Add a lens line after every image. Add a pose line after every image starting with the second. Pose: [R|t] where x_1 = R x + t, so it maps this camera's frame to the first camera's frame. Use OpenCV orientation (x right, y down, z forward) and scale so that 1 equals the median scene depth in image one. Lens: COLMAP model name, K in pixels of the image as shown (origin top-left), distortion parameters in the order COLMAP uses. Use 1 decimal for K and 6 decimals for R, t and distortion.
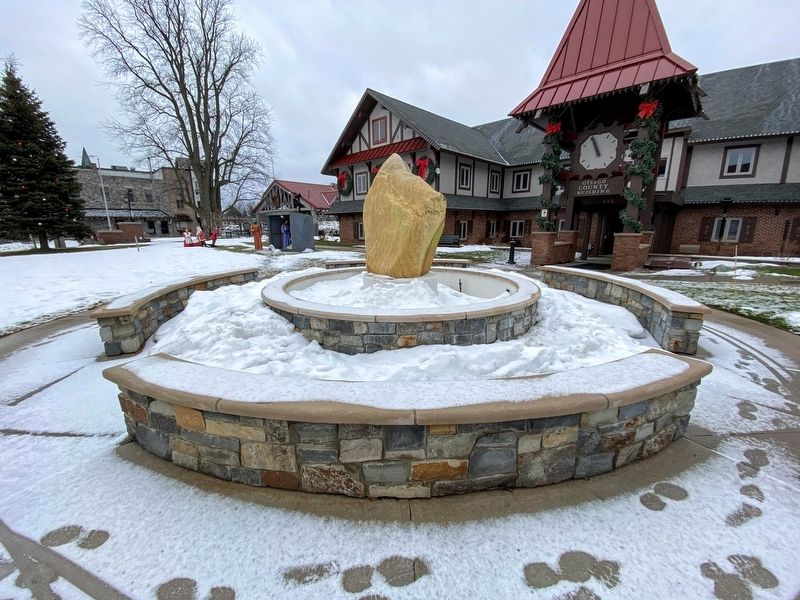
lens RADIAL K [[322.4, 0, 397.9], [0, 322.4, 302.4], [0, 0, 1]] dist [0.013927, -0.017803]
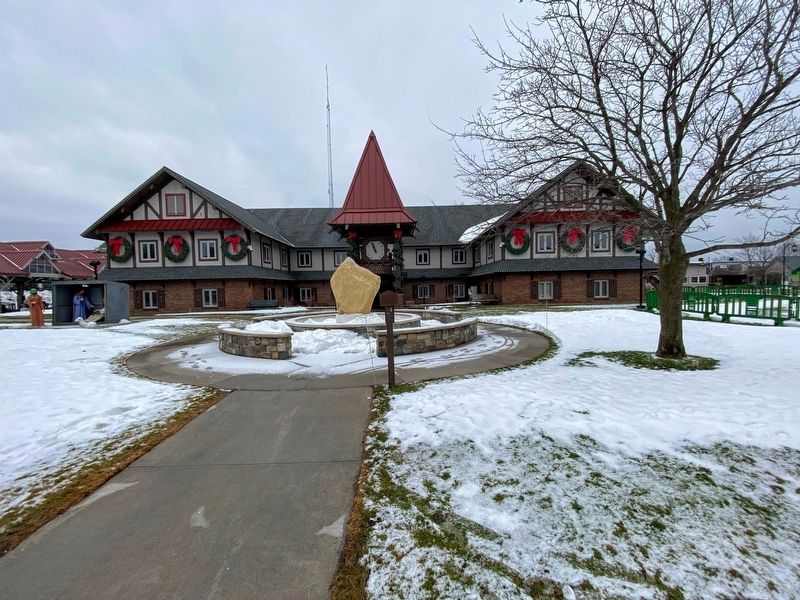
lens RADIAL K [[322.4, 0, 397.9], [0, 322.4, 302.4], [0, 0, 1]] dist [0.013927, -0.017803]
pose [[0.711705, -0.037883, 0.701457, -0.306155], [0.179100, 0.975331, -0.129042, 0.036661], [-0.679264, 0.217471, 0.700933, -0.149168]]
